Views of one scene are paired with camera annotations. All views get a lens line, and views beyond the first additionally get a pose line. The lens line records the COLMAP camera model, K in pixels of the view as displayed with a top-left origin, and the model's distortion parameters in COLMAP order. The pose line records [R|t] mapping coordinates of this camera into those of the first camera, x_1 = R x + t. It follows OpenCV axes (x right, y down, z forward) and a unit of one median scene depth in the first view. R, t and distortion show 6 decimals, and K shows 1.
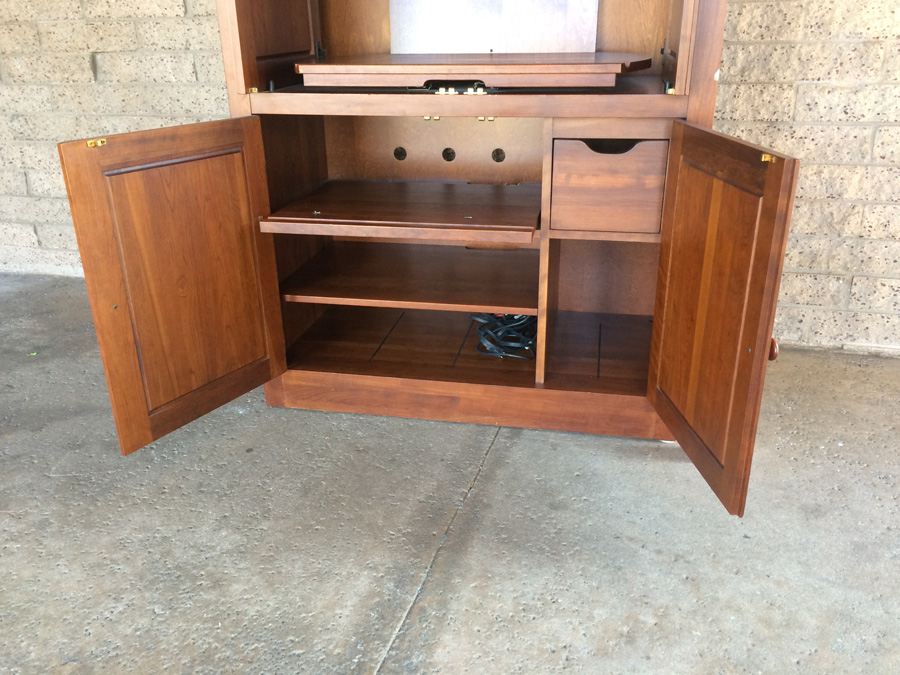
lens RADIAL K [[764.4, 0, 451.3], [0, 764.4, 338.0], [0, 0, 1]] dist [0.086205, -0.109723]
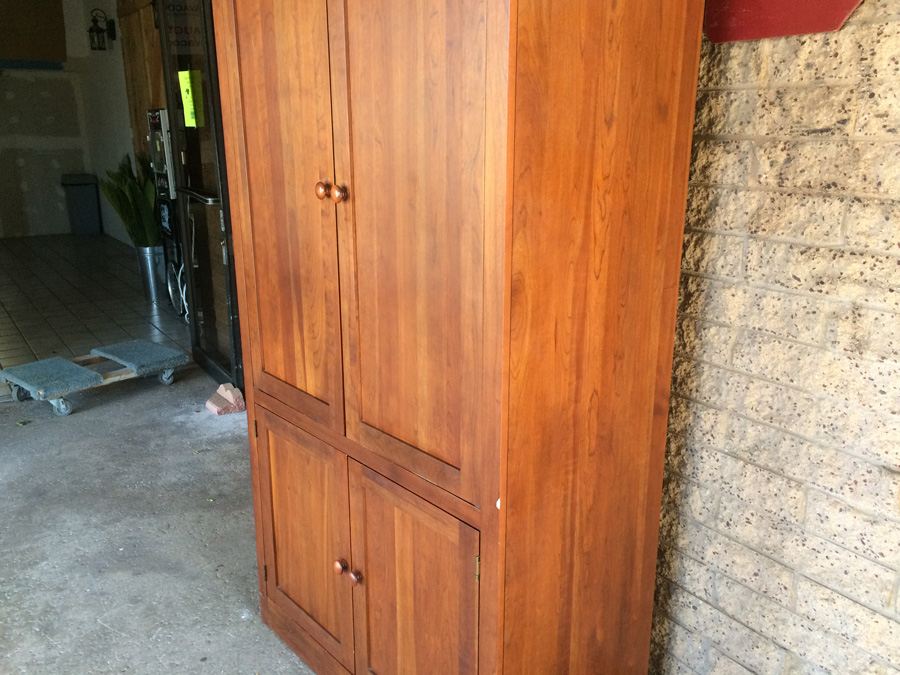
lens RADIAL K [[764.4, 0, 448.9], [0, 764.4, 335.1], [0, 0, 1]] dist [0.086205, -0.109723]
pose [[0.789710, 0.182125, -0.585822, 0.655517], [-0.246379, 0.968678, -0.030978, -0.399280], [0.561831, 0.168798, 0.809847, 0.122259]]
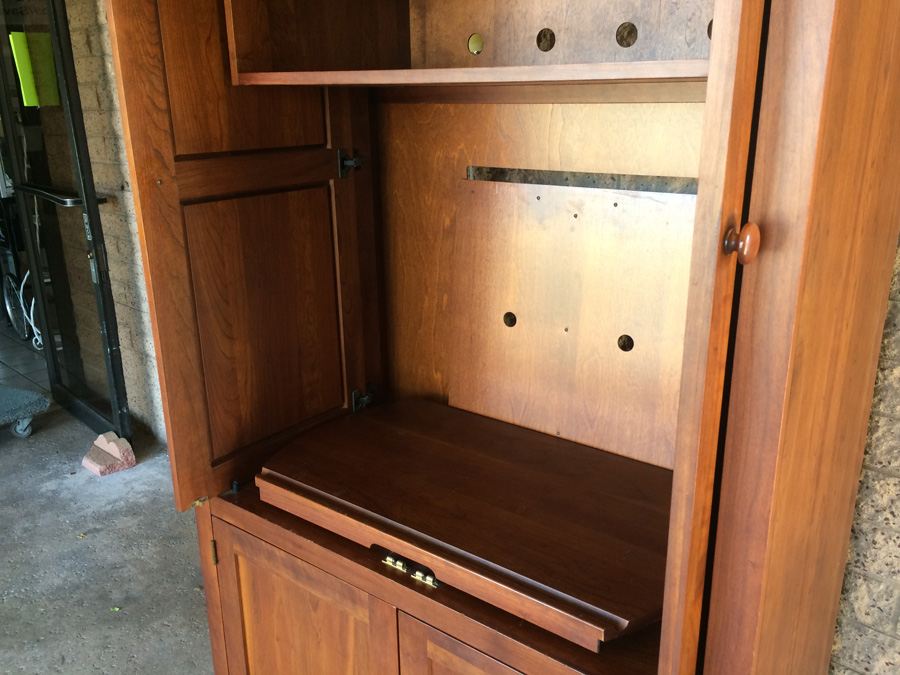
lens RADIAL K [[764.4, 0, 451.6], [0, 764.4, 338.8], [0, 0, 1]] dist [0.086205, -0.109723]
pose [[0.894983, 0.137882, -0.424258, 0.285593], [-0.171150, 0.984386, -0.041123, -0.447822], [0.411963, 0.109416, 0.904607, 0.291368]]
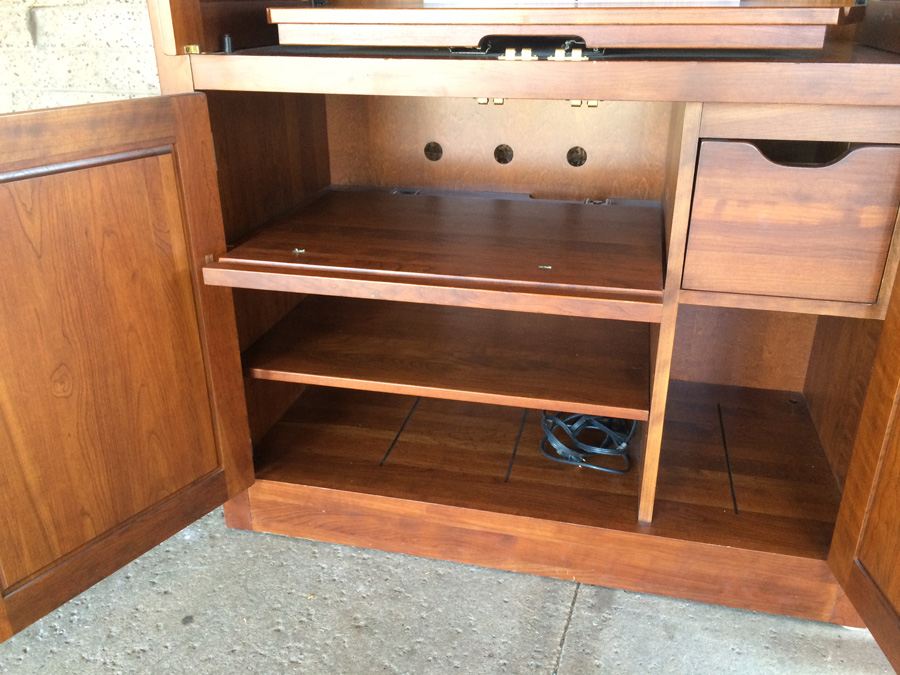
lens RADIAL K [[764.4, 0, 452.0], [0, 764.4, 340.1], [0, 0, 1]] dist [0.086205, -0.109723]
pose [[0.999210, 0.025206, -0.030736, -0.028508], [-0.024489, 0.999424, 0.023483, -0.102049], [0.031310, -0.022712, 0.999252, 0.356821]]
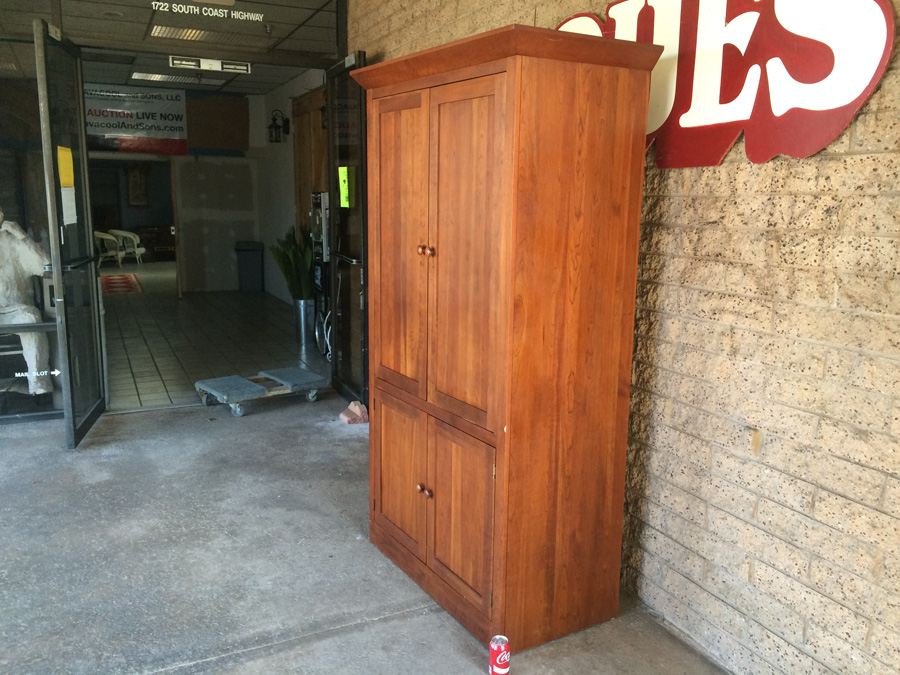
lens RADIAL K [[764.4, 0, 448.7], [0, 764.4, 334.6], [0, 0, 1]] dist [0.086205, -0.109723]
pose [[0.672925, 0.159100, -0.722398, 1.144117], [-0.306747, 0.948688, -0.076801, -0.295166], [0.673111, 0.273274, 0.687199, -0.224354]]
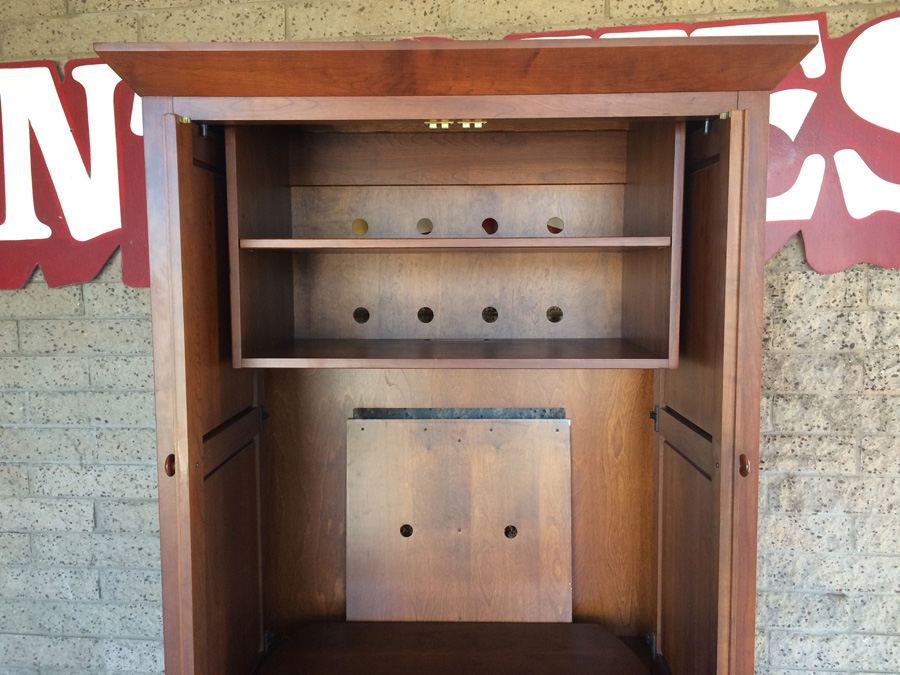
lens RADIAL K [[764.4, 0, 452.4], [0, 764.4, 338.9], [0, 0, 1]] dist [0.086205, -0.109723]
pose [[0.984646, -0.007499, 0.174399, -0.123436], [0.059862, 0.952999, -0.297000, -0.450583], [-0.163975, 0.302880, 0.938816, 0.044159]]
